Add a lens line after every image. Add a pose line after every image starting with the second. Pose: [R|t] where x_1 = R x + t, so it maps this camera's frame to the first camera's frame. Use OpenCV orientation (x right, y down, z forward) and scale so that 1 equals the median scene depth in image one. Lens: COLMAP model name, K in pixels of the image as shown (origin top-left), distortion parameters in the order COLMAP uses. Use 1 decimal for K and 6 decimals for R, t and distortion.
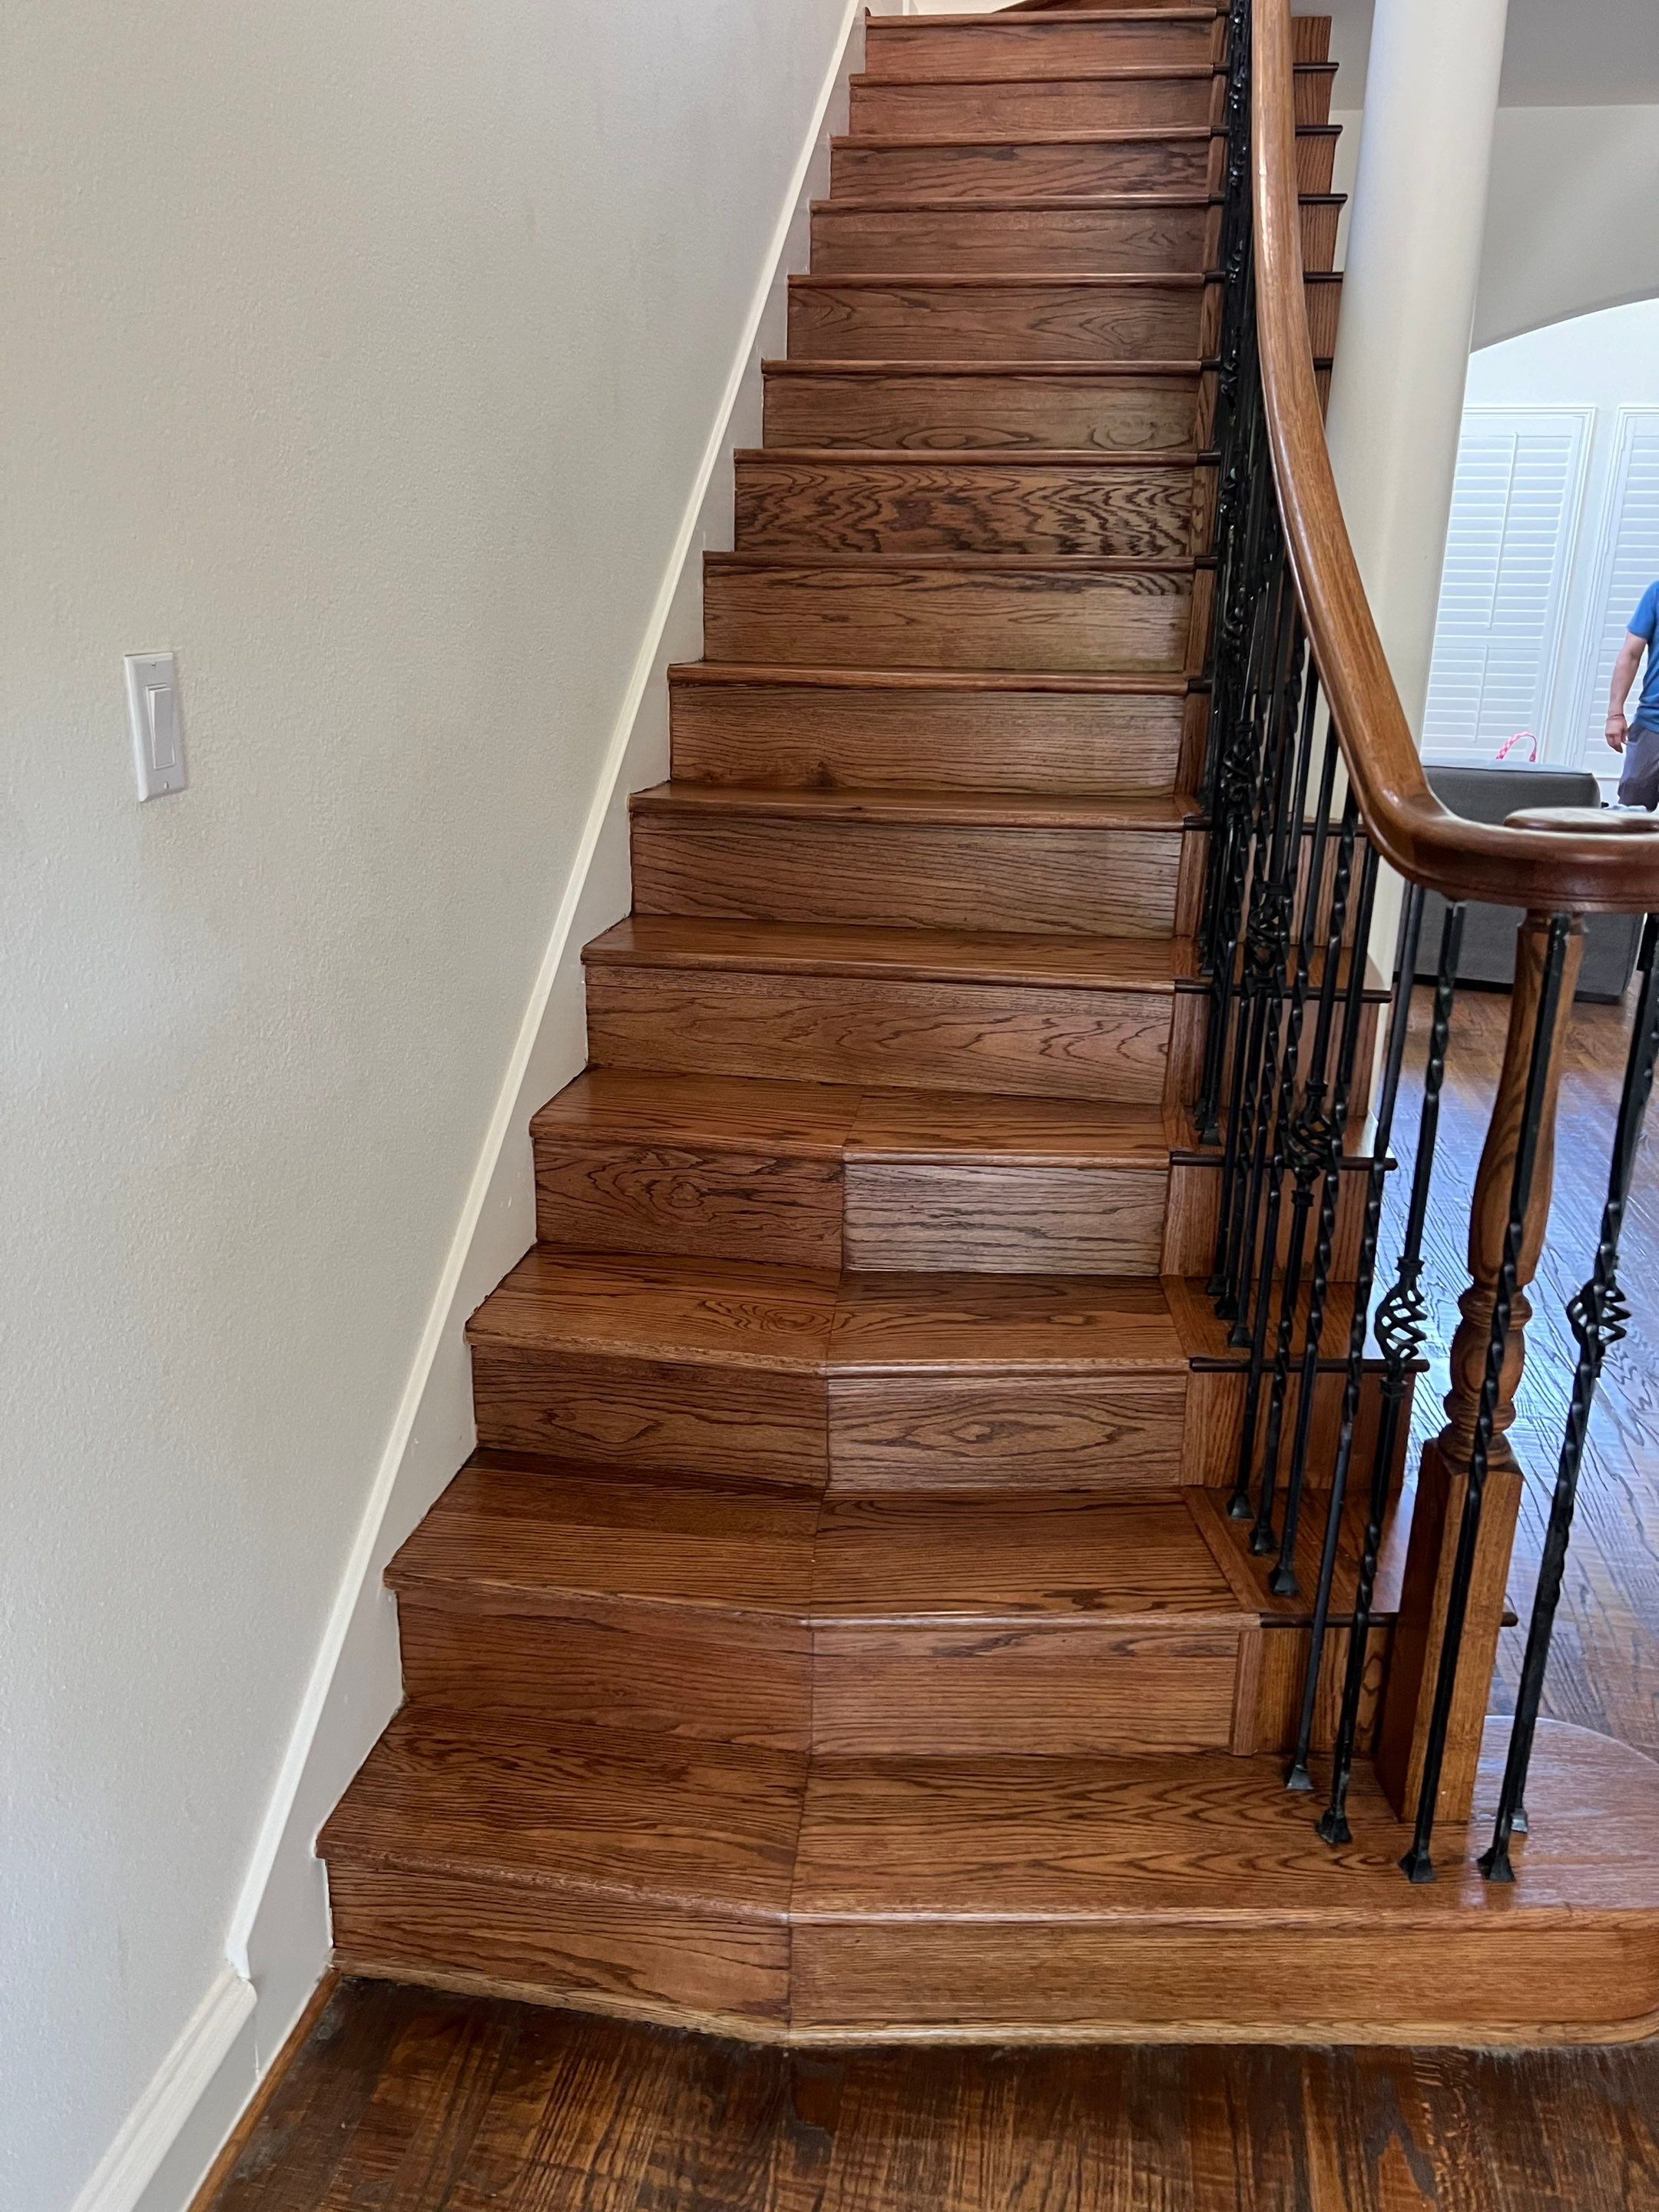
lens RADIAL K [[1648.6, 0, 811.5], [0, 1648.6, 1104.7], [0, 0, 1]] dist [0.059466, -0.071245]
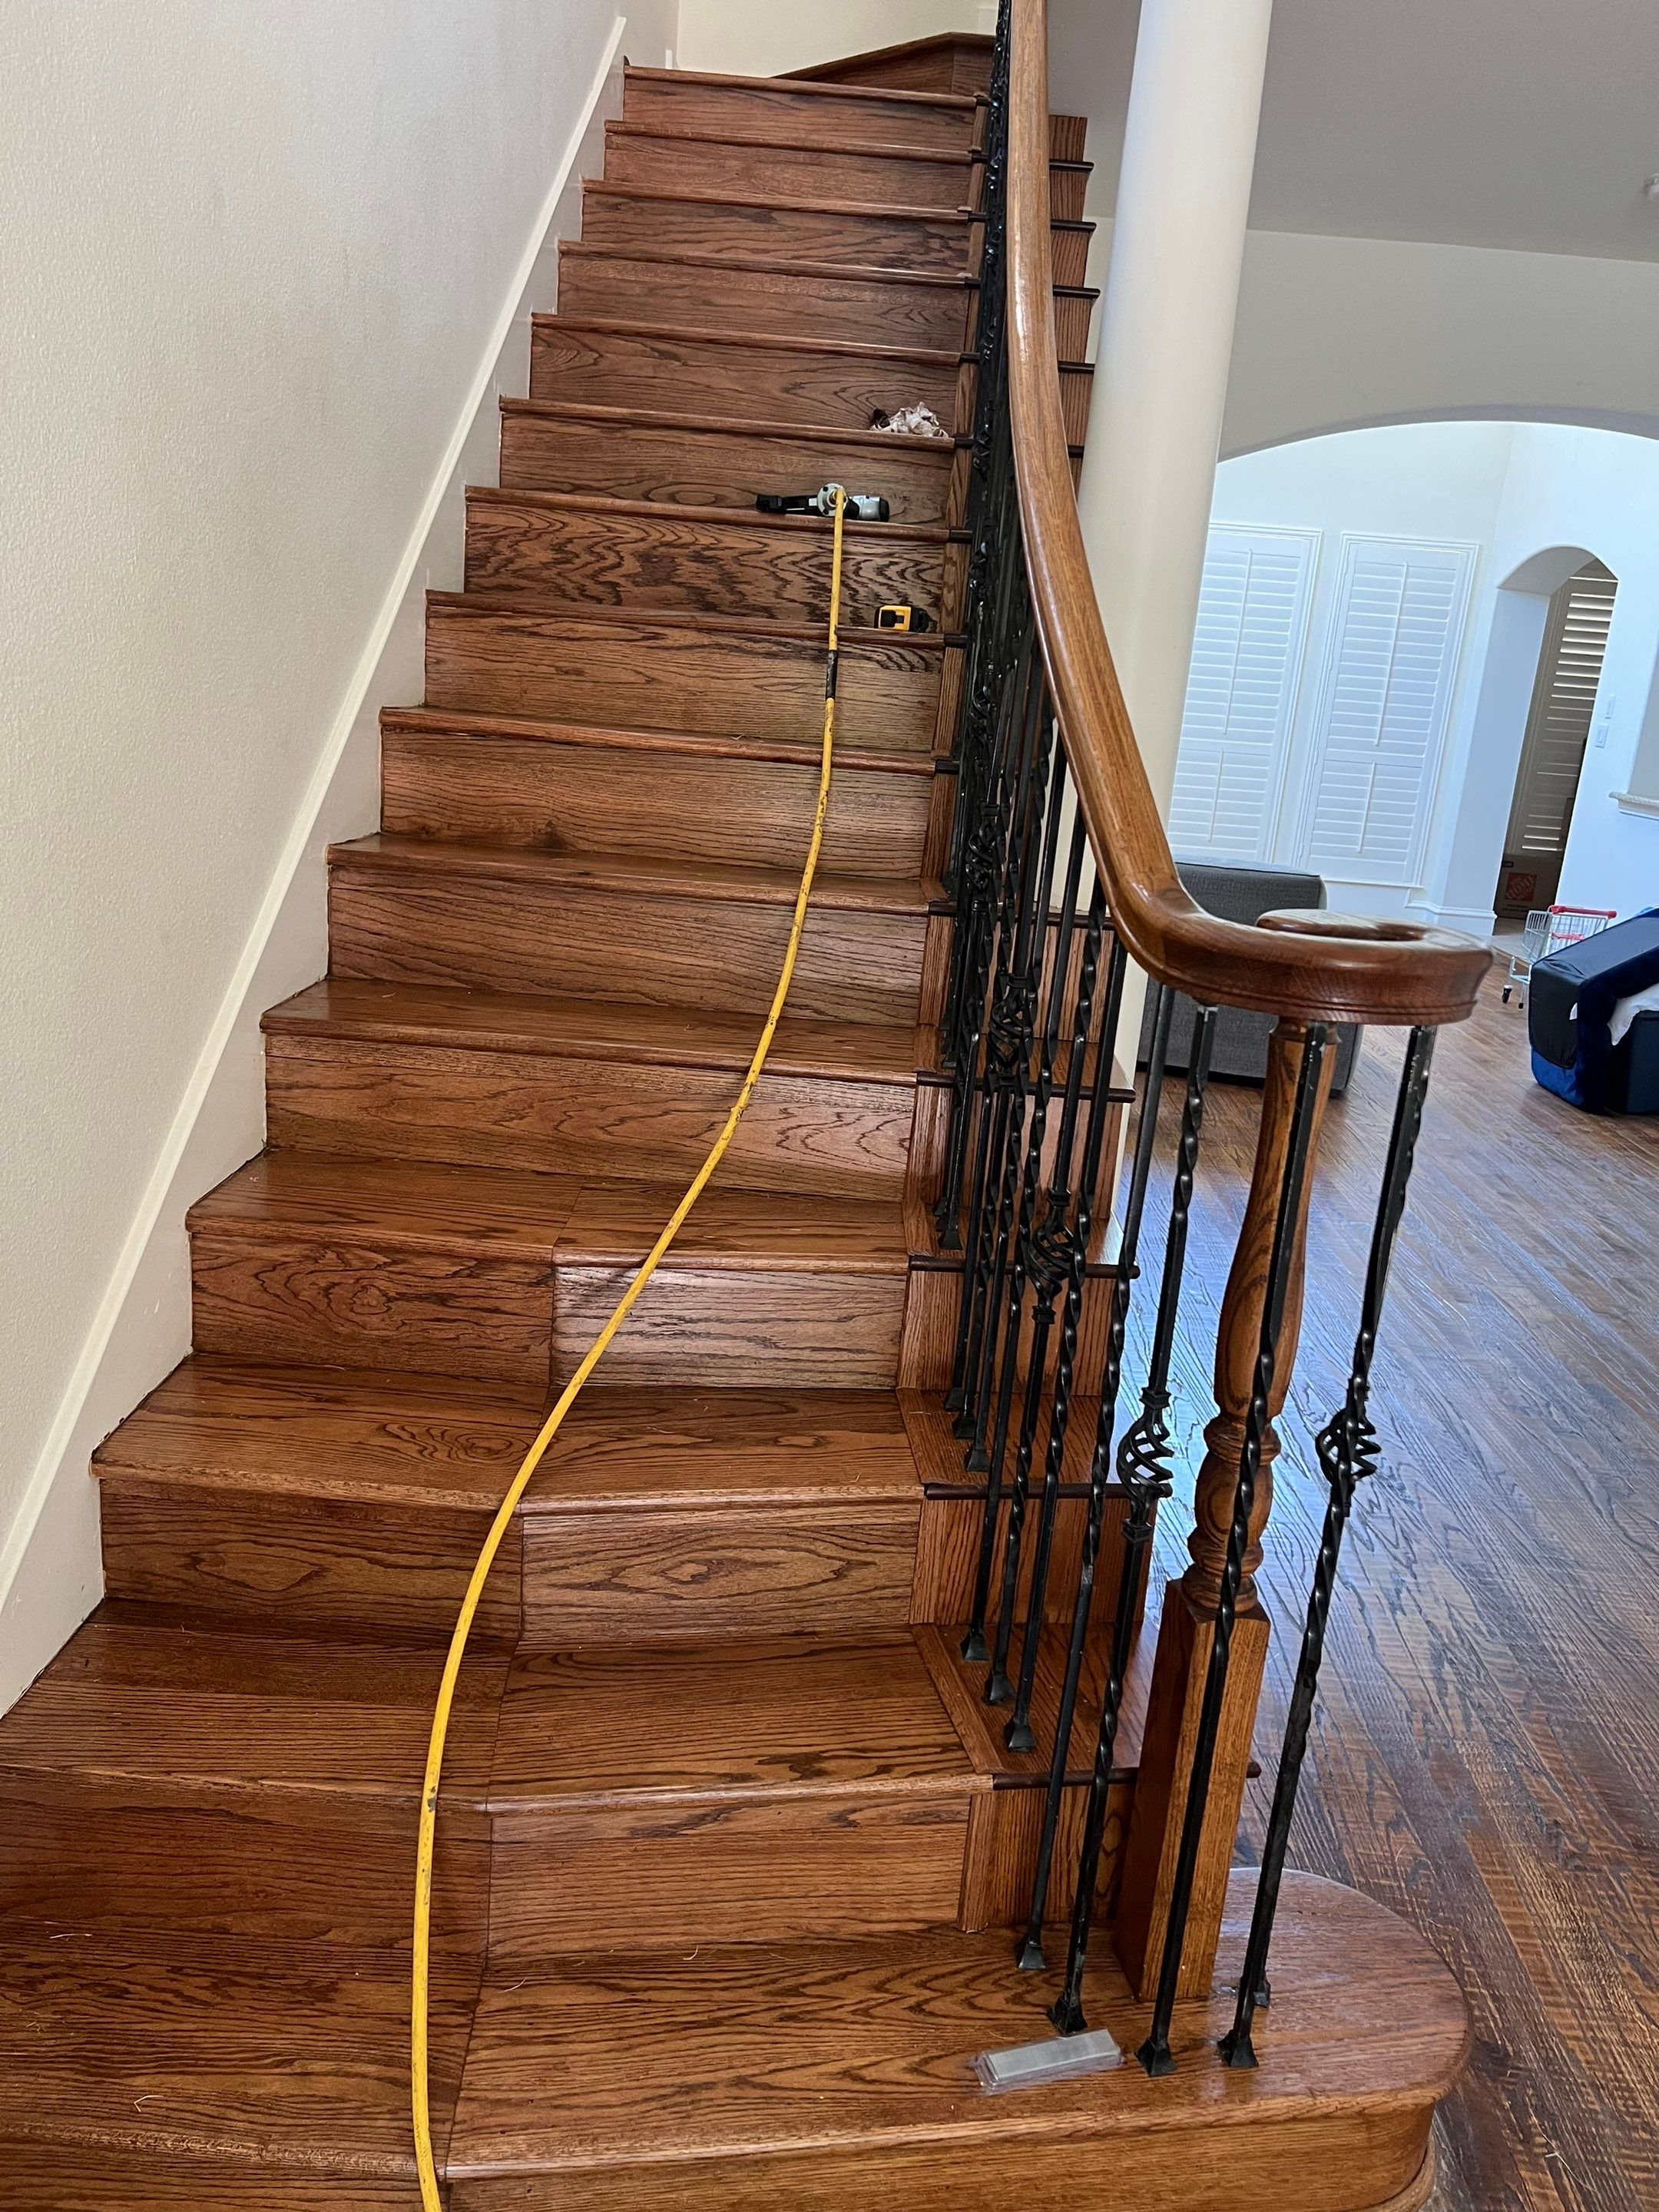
lens RADIAL K [[1644.8, 0, 832.6], [0, 1644.8, 1110.6], [0, 0, 1]] dist [0.089881, -0.125534]
pose [[0.987213, 0.024110, 0.157576, 0.028180], [-0.017924, 0.999016, -0.040556, -0.016294], [-0.158398, 0.037213, 0.986674, 0.092972]]
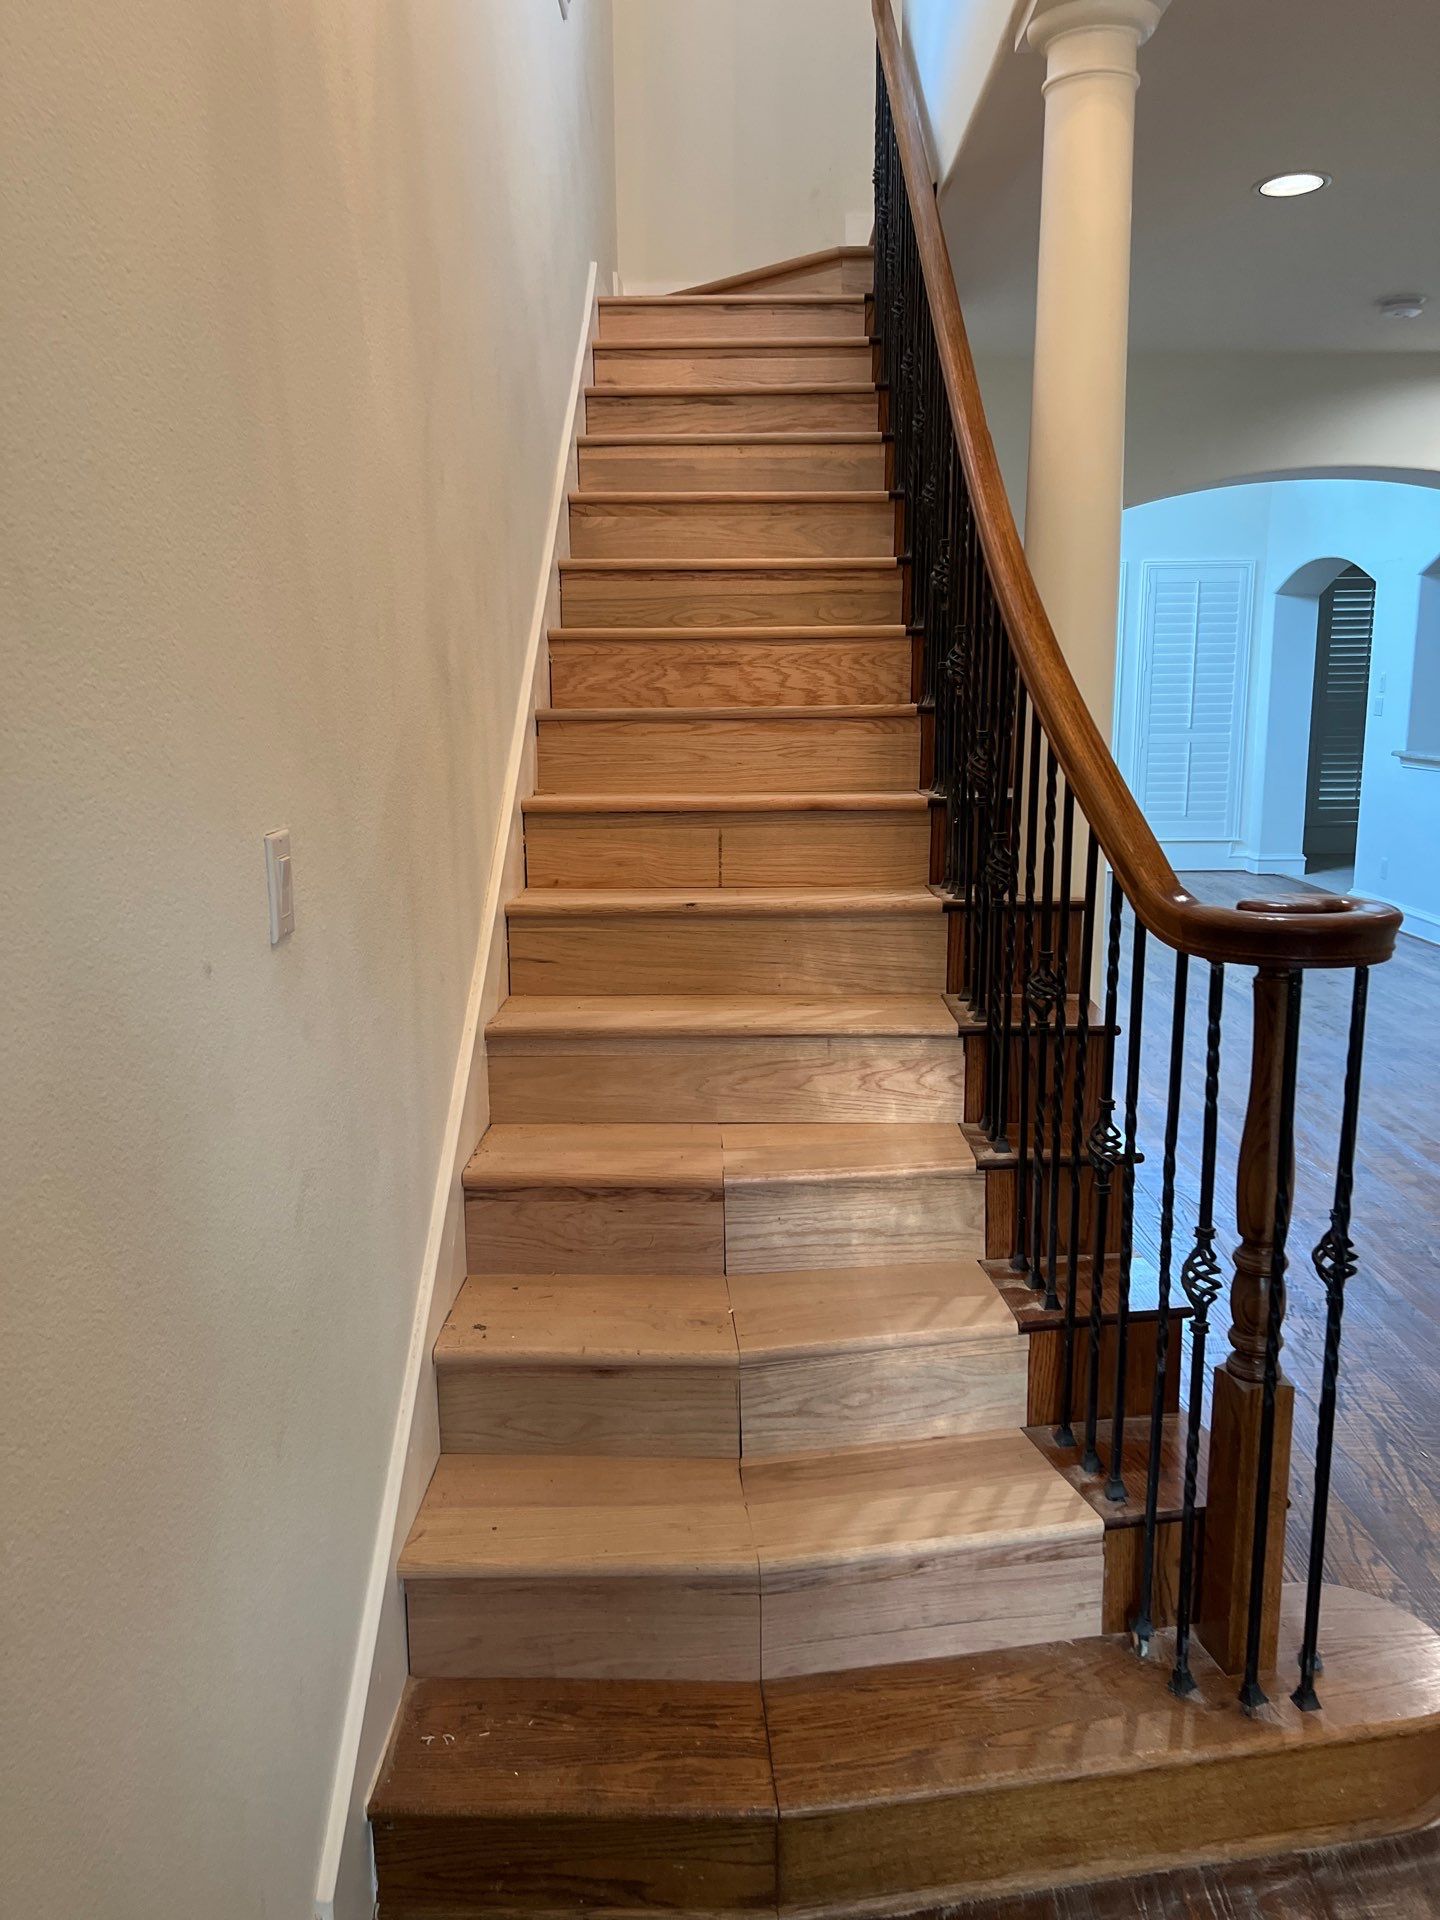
lens RADIAL K [[1430.9, 0, 704.4], [0, 1430.9, 958.8], [0, 0, 1]] dist [0.059466, -0.071245]
pose [[0.988204, -0.053285, 0.143572, -0.154750], [0.070804, 0.990268, -0.119816, -0.008614], [-0.135790, 0.128568, 0.982360, -0.096742]]
